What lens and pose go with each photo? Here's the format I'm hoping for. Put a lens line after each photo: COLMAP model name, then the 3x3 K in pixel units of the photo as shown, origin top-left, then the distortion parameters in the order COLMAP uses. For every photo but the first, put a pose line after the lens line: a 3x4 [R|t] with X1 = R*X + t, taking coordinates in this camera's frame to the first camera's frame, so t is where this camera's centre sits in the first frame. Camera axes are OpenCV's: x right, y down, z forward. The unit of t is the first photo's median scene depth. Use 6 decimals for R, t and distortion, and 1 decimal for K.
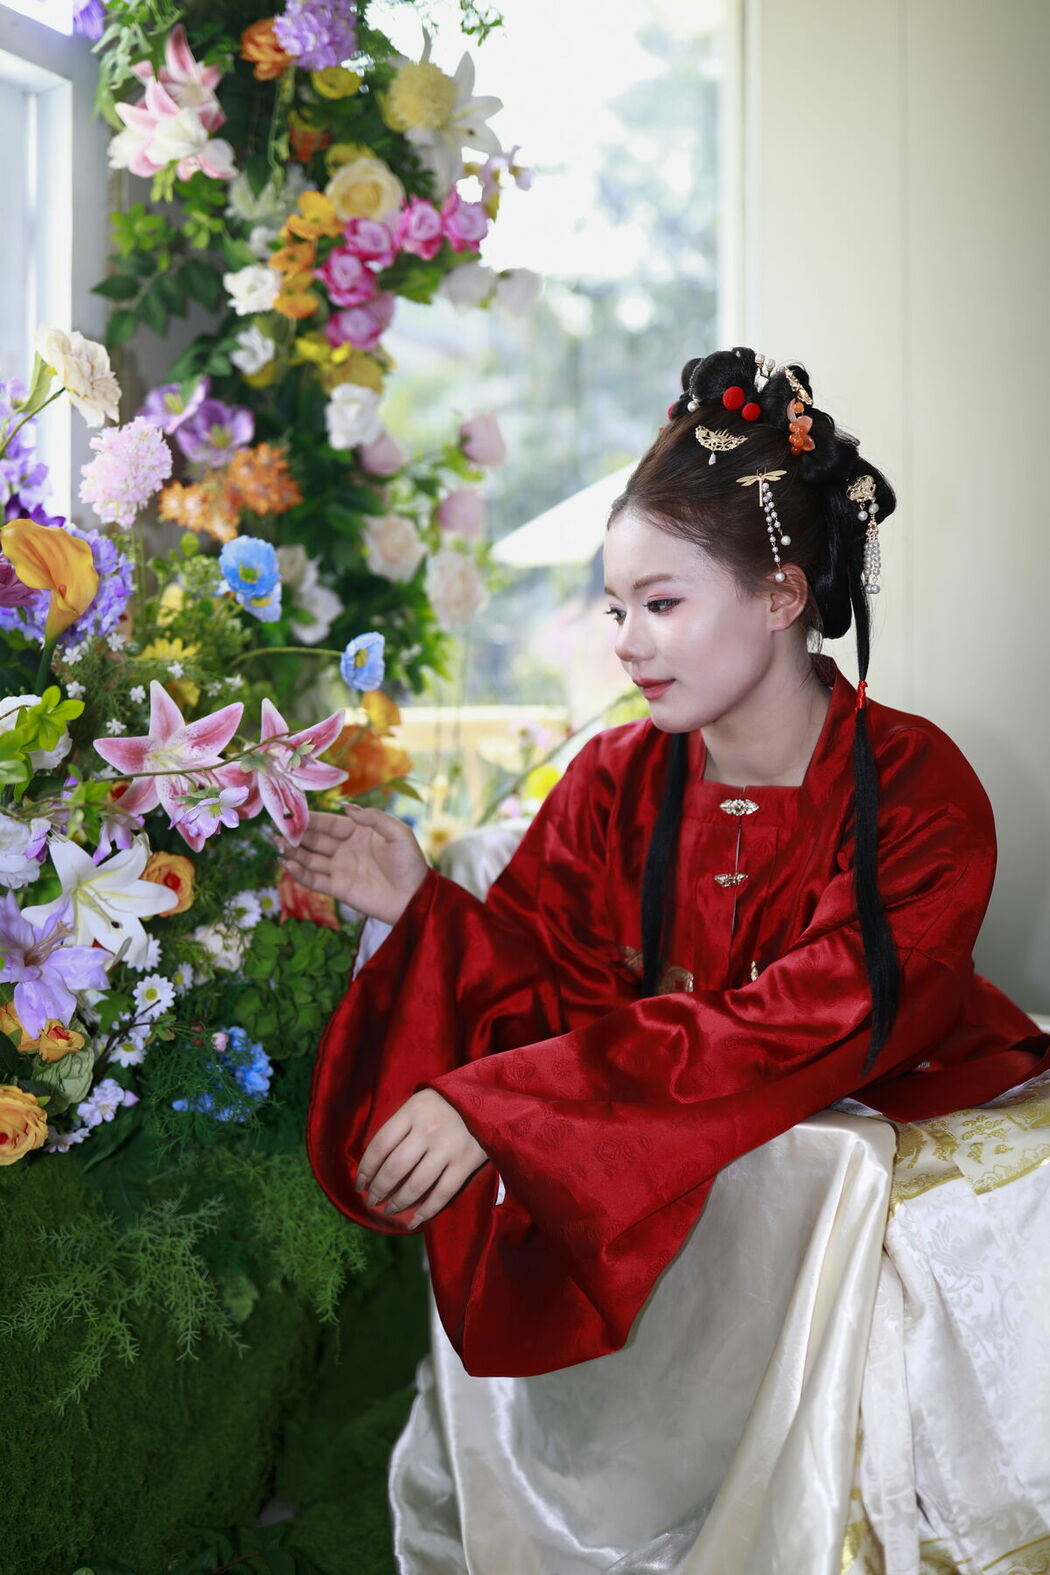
lens RADIAL K [[1852.1, 0, 523.0], [0, 1852.1, 780.0], [0, 0, 1]] dist [0.055744, 0.000000]
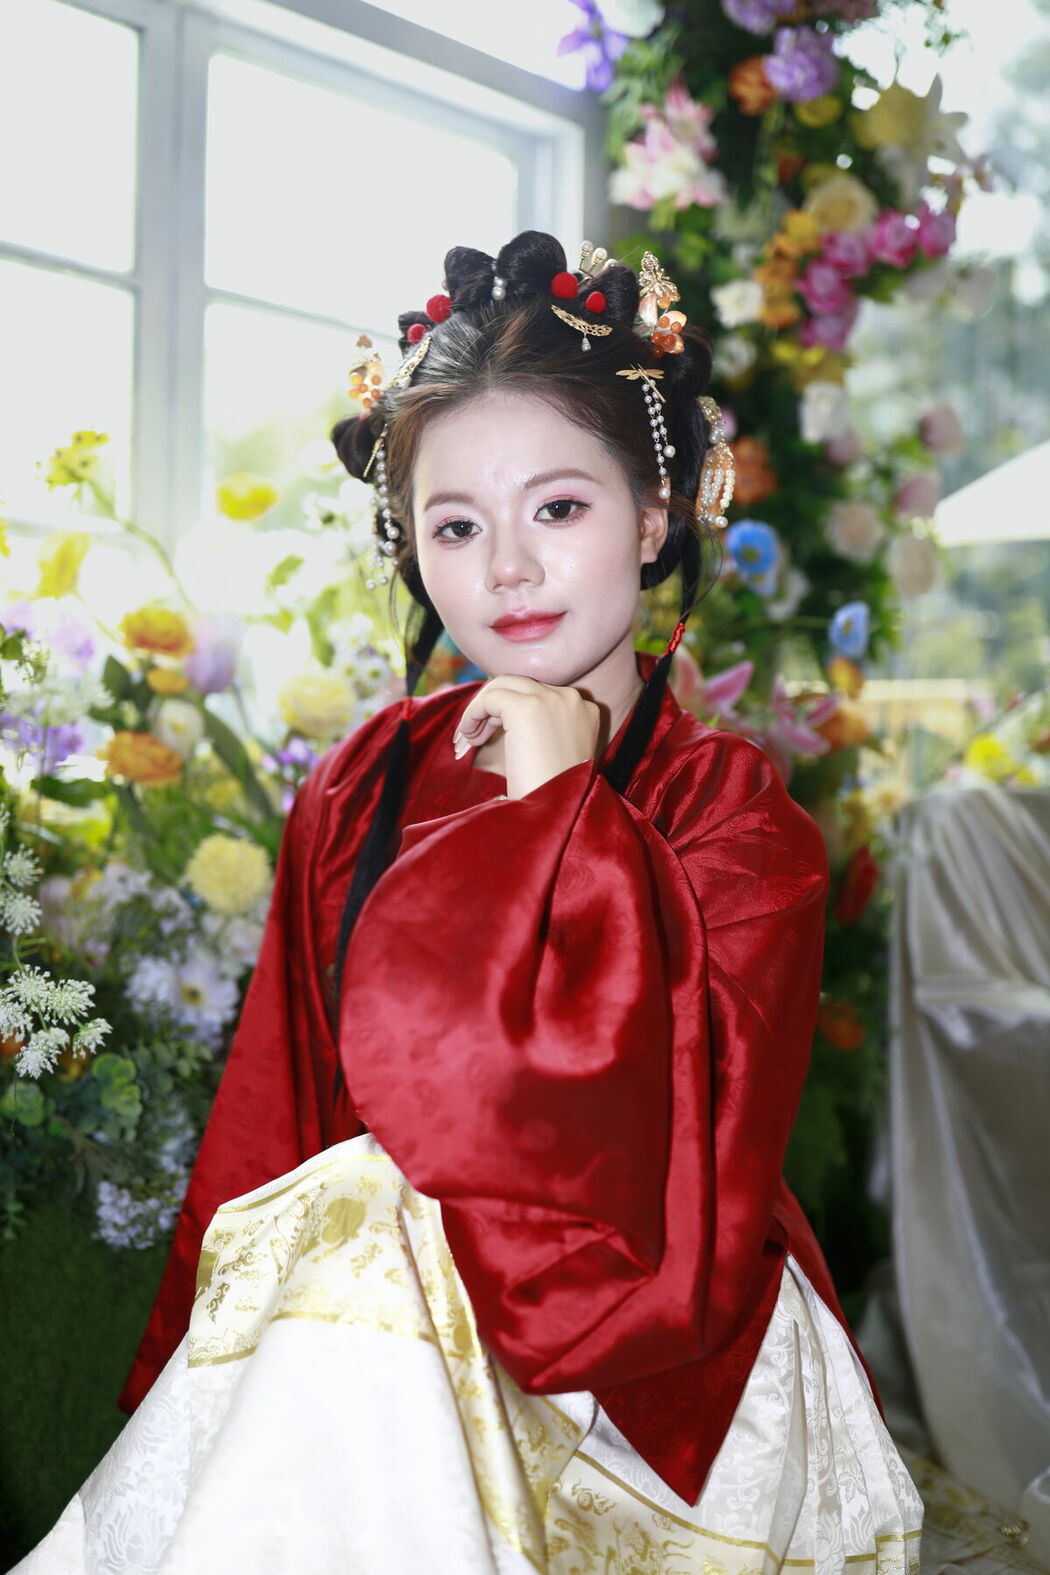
lens RADIAL K [[1852.1, 0, 526.6], [0, 1852.1, 786.5], [0, 0, 1]] dist [0.055744, 0.000000]
pose [[0.976520, 0.006945, -0.215314, -0.026221], [-0.005480, 0.999958, 0.007403, 0.019359], [0.215357, -0.006049, 0.976517, -0.117735]]
